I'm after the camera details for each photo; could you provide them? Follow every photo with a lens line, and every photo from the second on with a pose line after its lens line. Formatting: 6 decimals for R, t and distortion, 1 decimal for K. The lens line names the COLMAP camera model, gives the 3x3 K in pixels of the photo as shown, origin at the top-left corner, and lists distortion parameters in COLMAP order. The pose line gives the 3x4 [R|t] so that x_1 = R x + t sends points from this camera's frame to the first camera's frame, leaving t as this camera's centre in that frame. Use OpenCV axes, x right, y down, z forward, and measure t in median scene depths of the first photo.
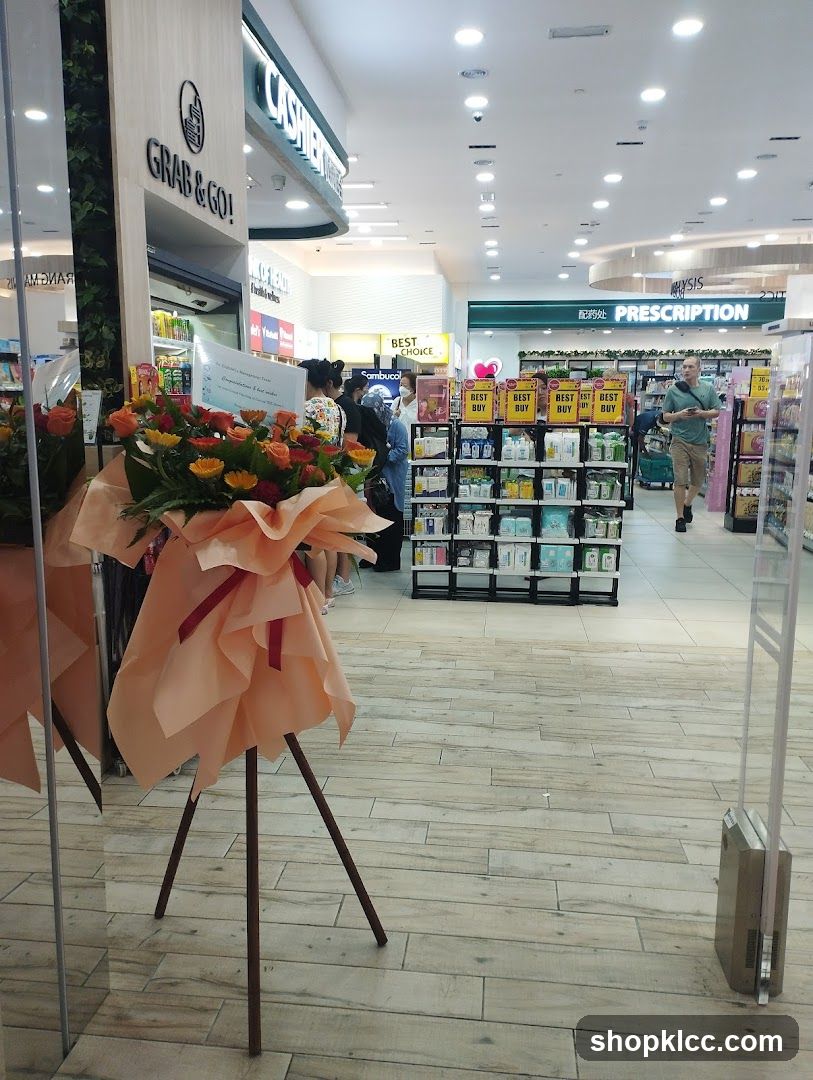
lens RADIAL K [[874.8, 0, 401.3], [0, 874.8, 539.4], [0, 0, 1]] dist [0.046507, -0.007677]
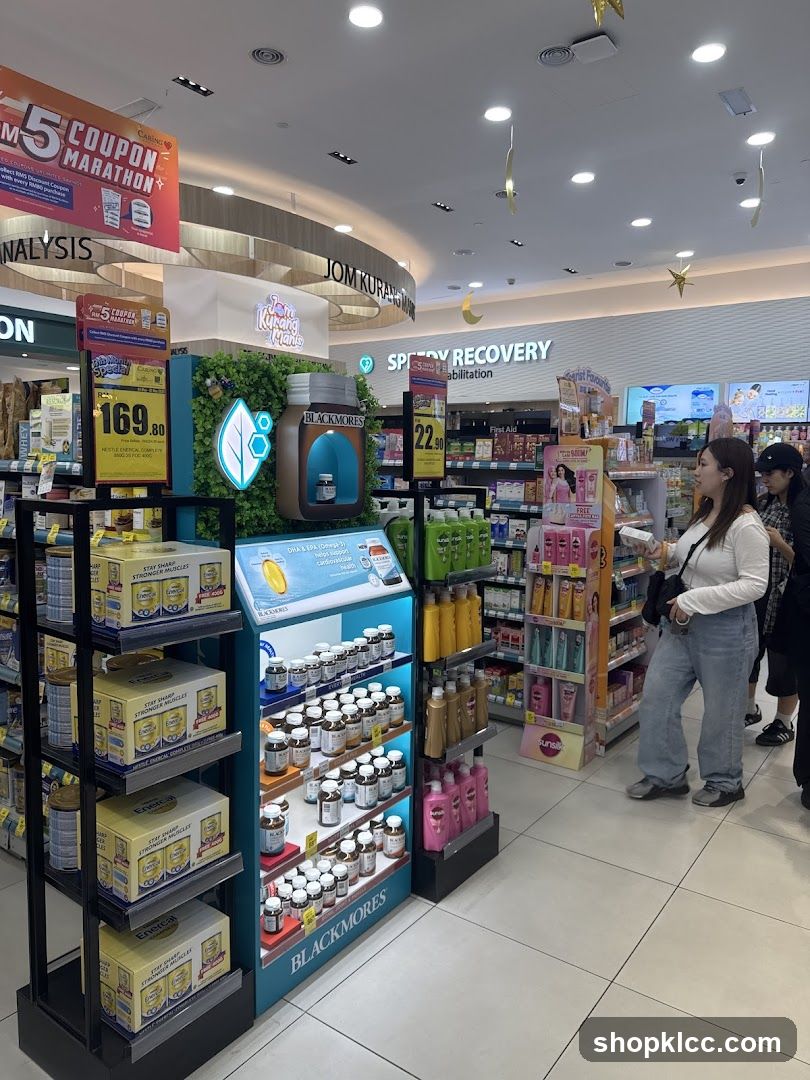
lens RADIAL K [[756.5, 0, 408.5], [0, 756.5, 536.3], [0, 0, 1]] dist [0.023516, -0.000781]
pose [[0.488780, -0.086737, 0.868085, 0.022711], [0.130216, 0.991152, 0.025714, -0.102974], [-0.862634, 0.100470, 0.495750, 0.605776]]
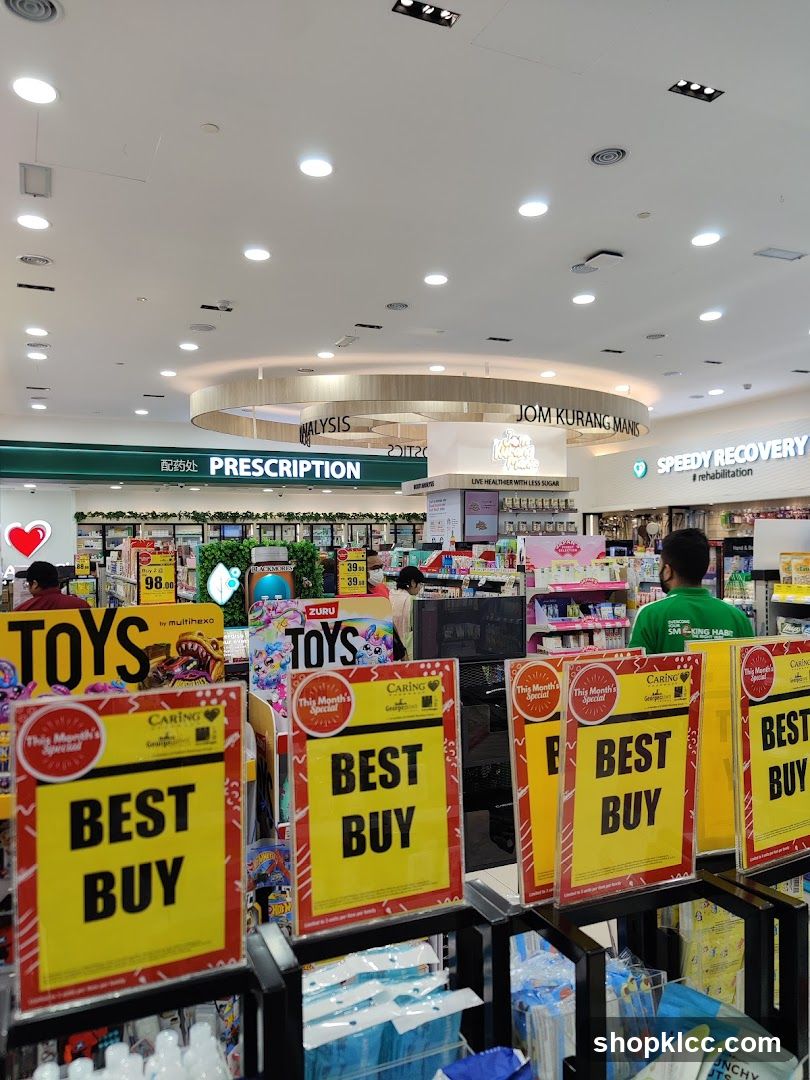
lens RADIAL K [[792.0, 0, 405.3], [0, 792.0, 538.7], [0, 0, 1]] dist [0.048371, -0.006276]
pose [[0.854473, -0.011004, 0.519379, 0.029964], [0.105172, 0.982737, -0.152205, -0.084056], [-0.508738, 0.184679, 0.840880, 0.413914]]
